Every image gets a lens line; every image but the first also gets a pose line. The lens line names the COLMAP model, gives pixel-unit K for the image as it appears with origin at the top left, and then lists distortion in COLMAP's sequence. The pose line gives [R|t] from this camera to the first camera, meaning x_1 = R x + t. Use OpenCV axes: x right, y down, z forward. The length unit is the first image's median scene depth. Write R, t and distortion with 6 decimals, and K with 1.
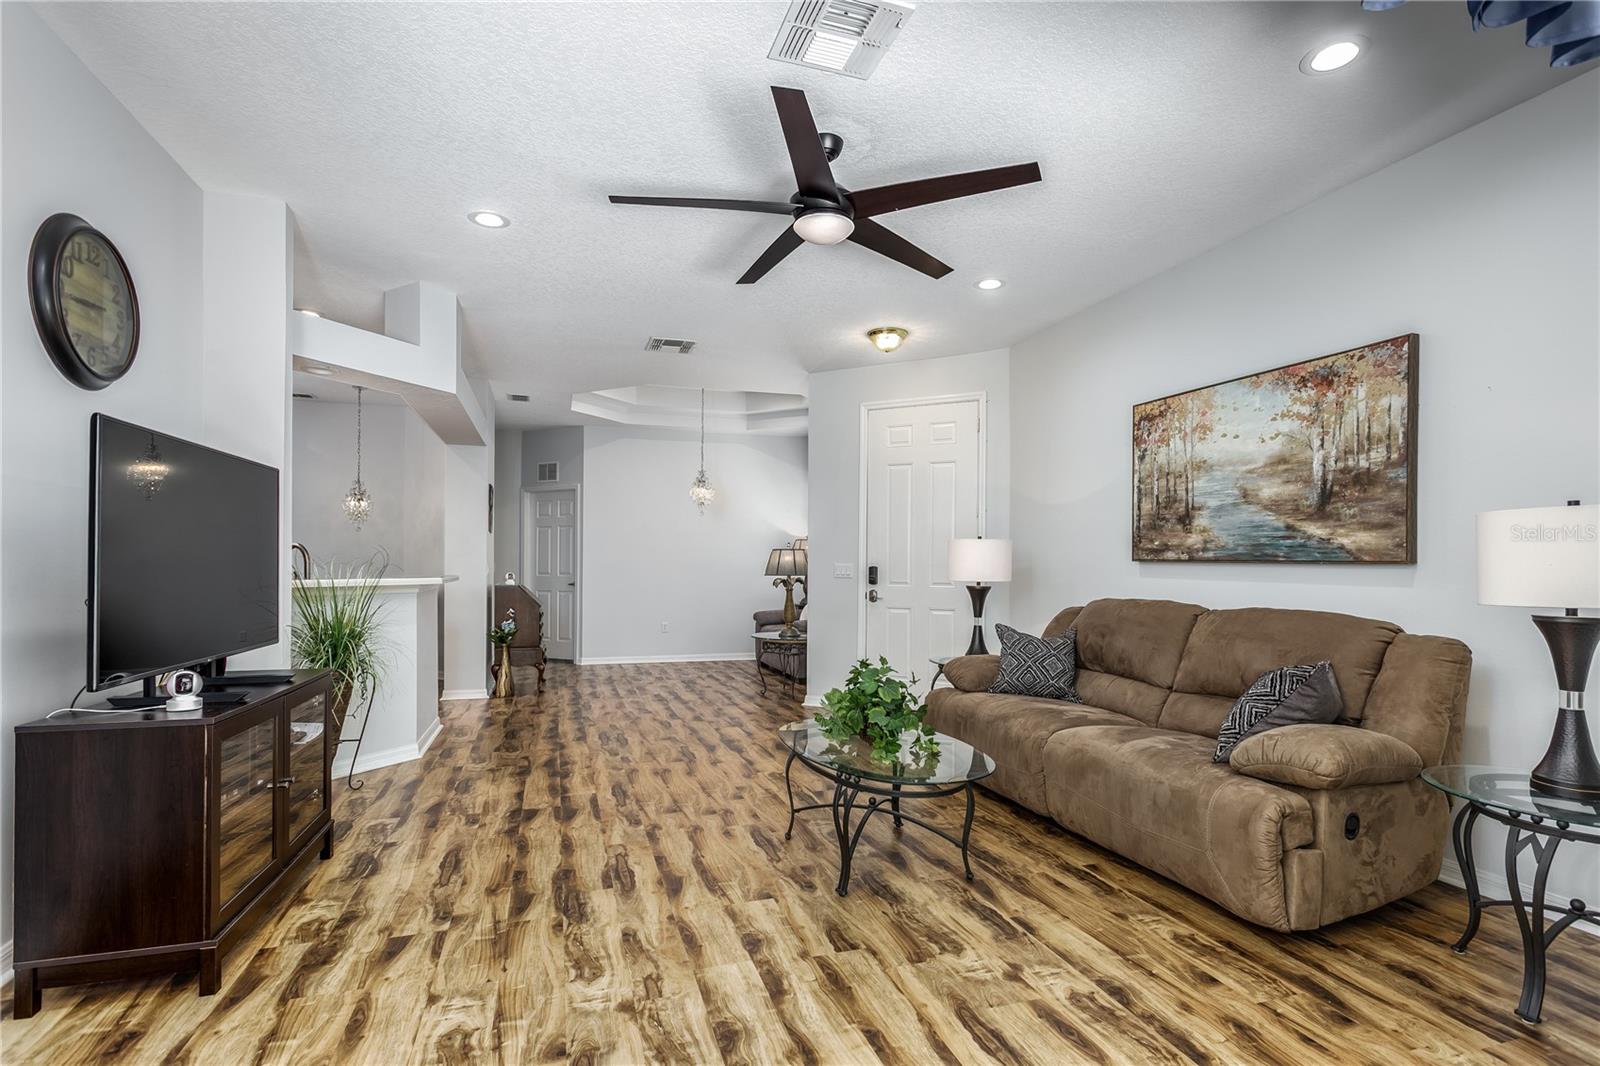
lens RADIAL K [[778.5, 0, 799.4], [0, 778.5, 566.7], [0, 0, 1]] dist [-0.003790, 0.003262]
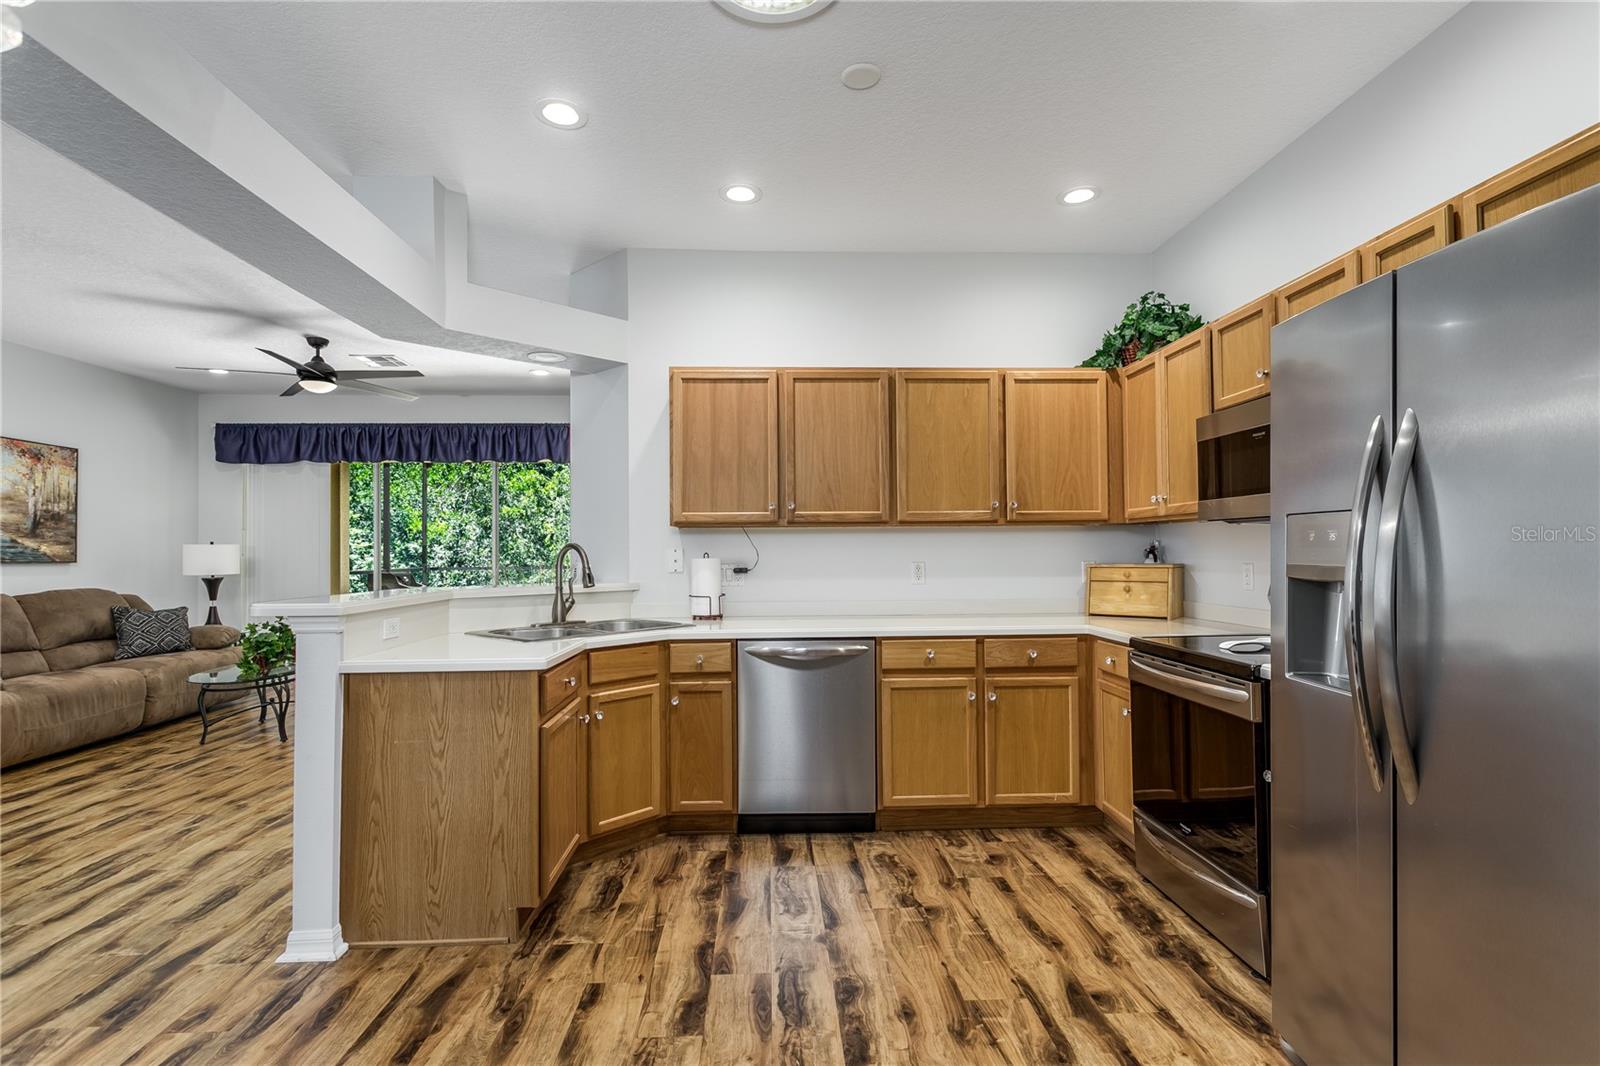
lens RADIAL K [[778.5, 0, 806.1], [0, 778.5, 543.5], [0, 0, 1]] dist [-0.003790, 0.003262]
pose [[-0.965094, 0.005314, 0.261849, -1.334049], [0.003838, 0.999974, -0.006149, -0.029088], [-0.261874, -0.004929, -0.965089, 2.091310]]
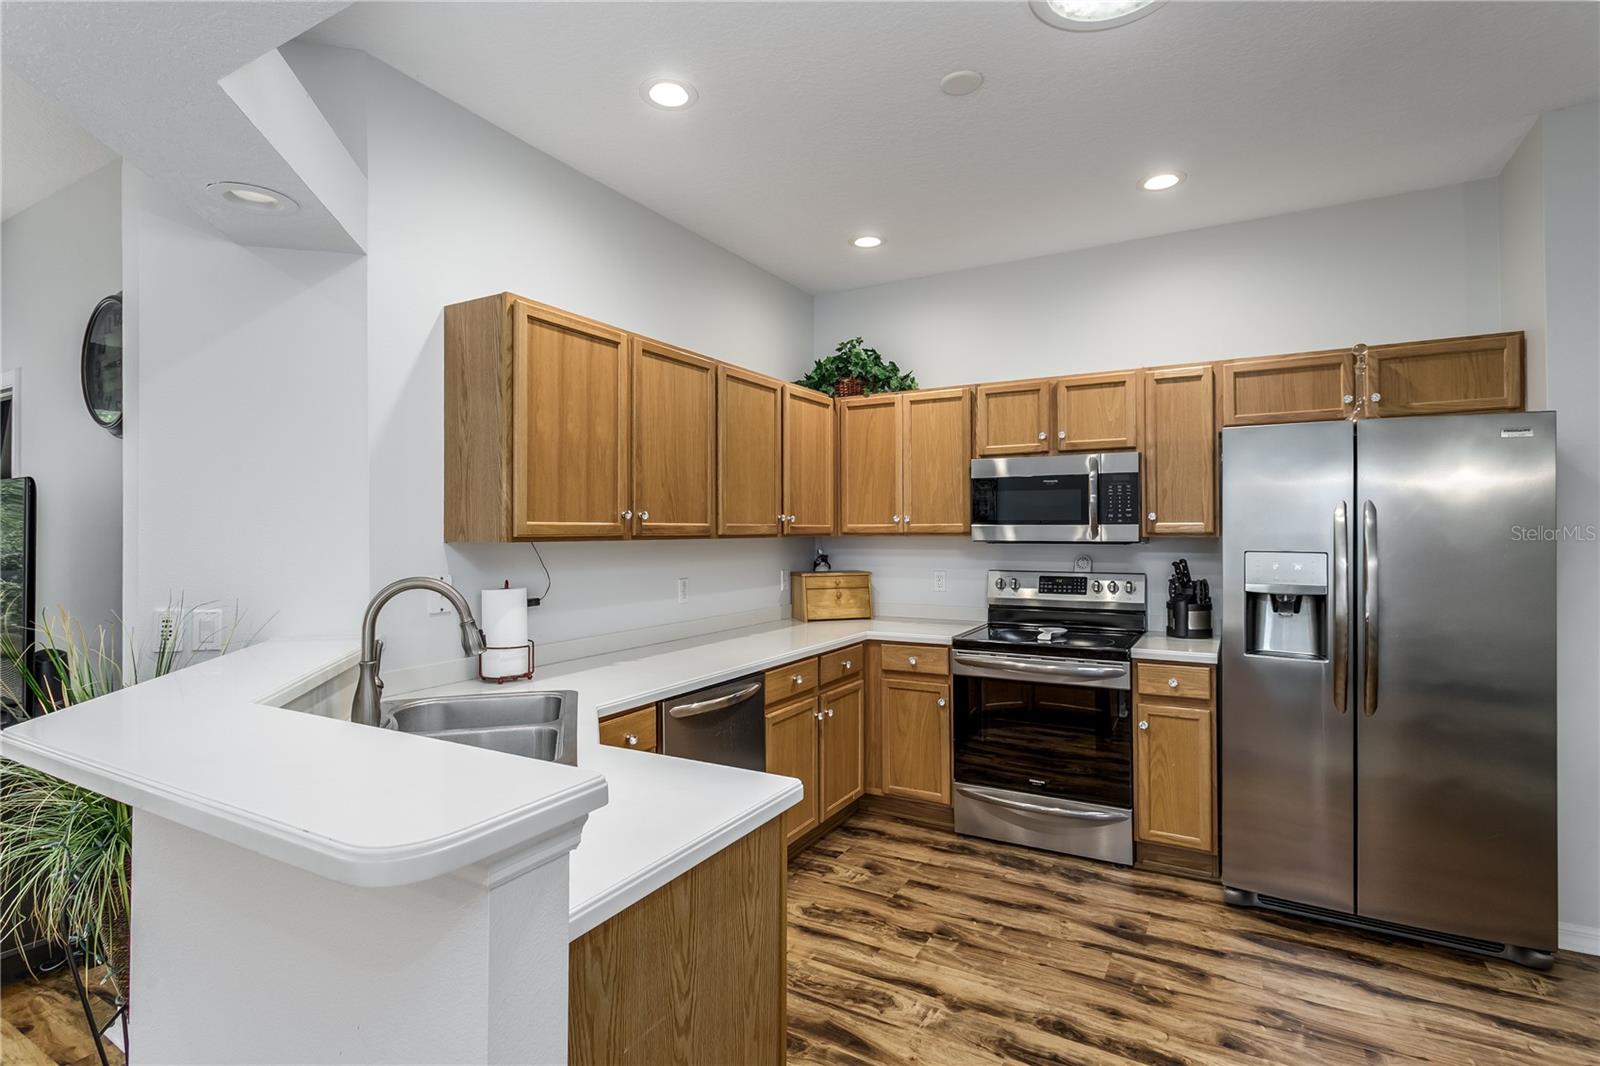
lens RADIAL K [[778.5, 0, 803.2], [0, 778.5, 529.9], [0, 0, 1]] dist [-0.003790, 0.003262]
pose [[-0.735206, -0.004398, -0.677830, -0.737902], [-0.002871, 0.999990, -0.003374, -0.062226], [0.677838, -0.000535, -0.735211, 1.840322]]
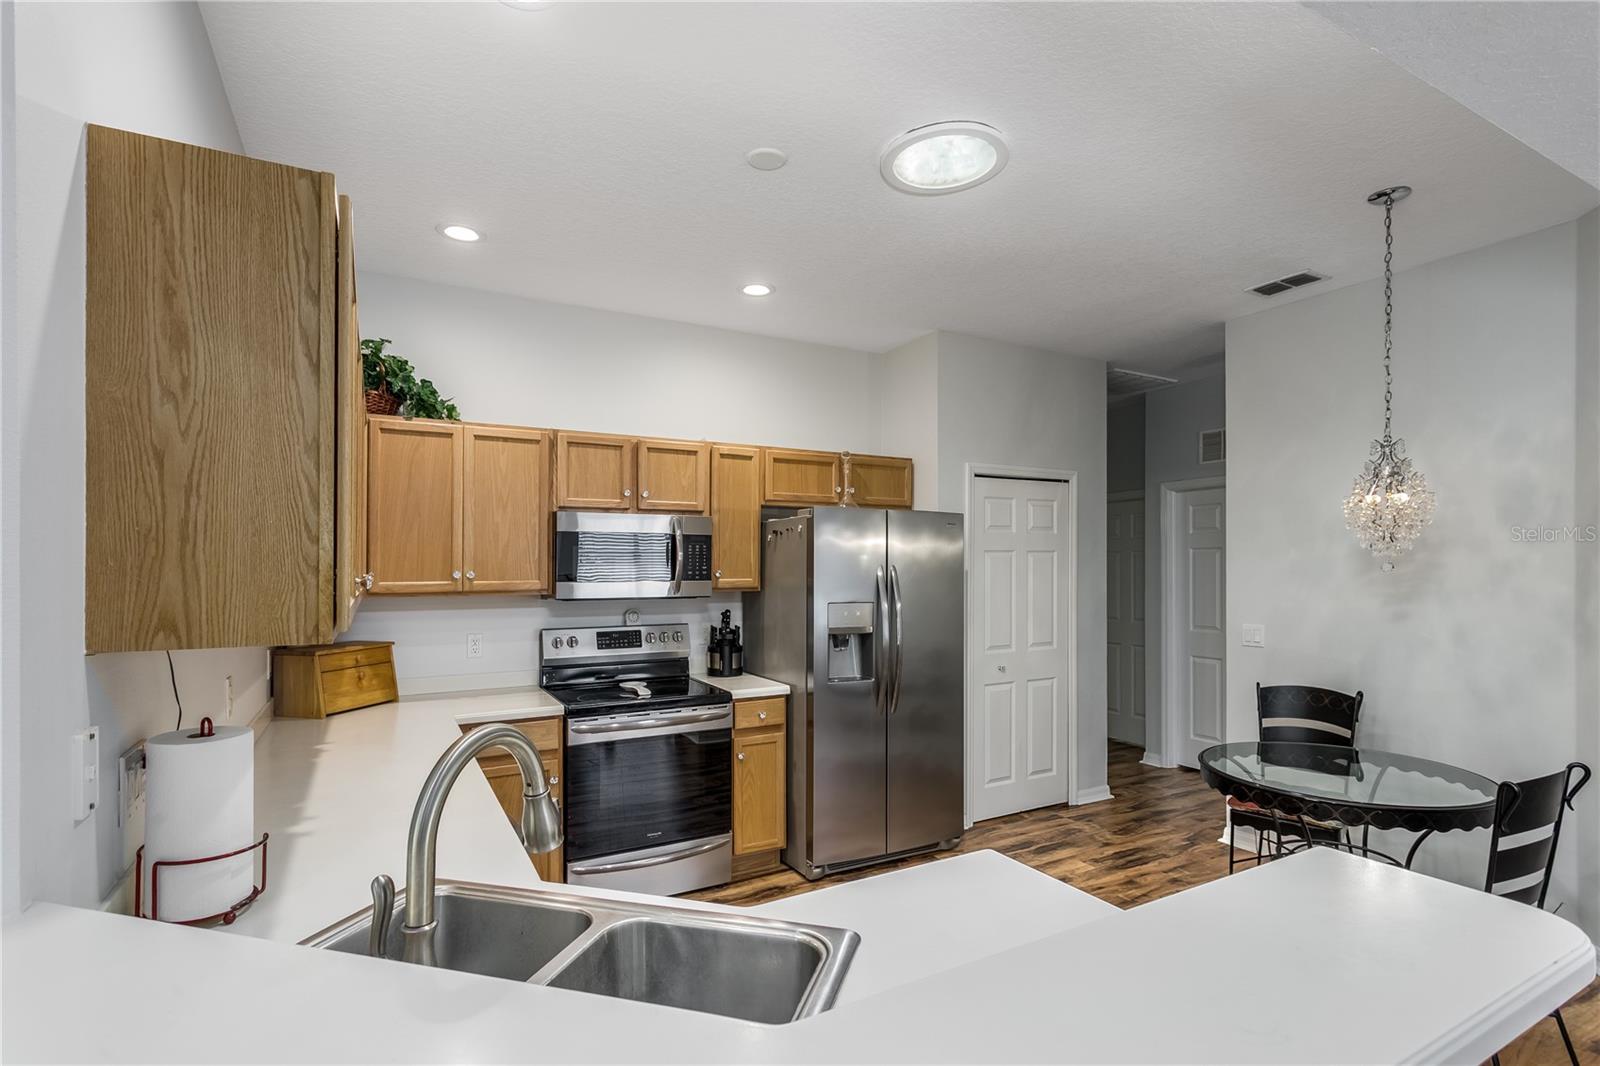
lens RADIAL K [[778.5, 0, 778.3], [0, 778.5, 568.8], [0, 0, 1]] dist [-0.003790, 0.003262]
pose [[0.194069, -0.003128, -0.980983, -0.631612], [0.002102, 0.999994, -0.002773, -0.082648], [0.980986, -0.001524, 0.194074, 1.382350]]
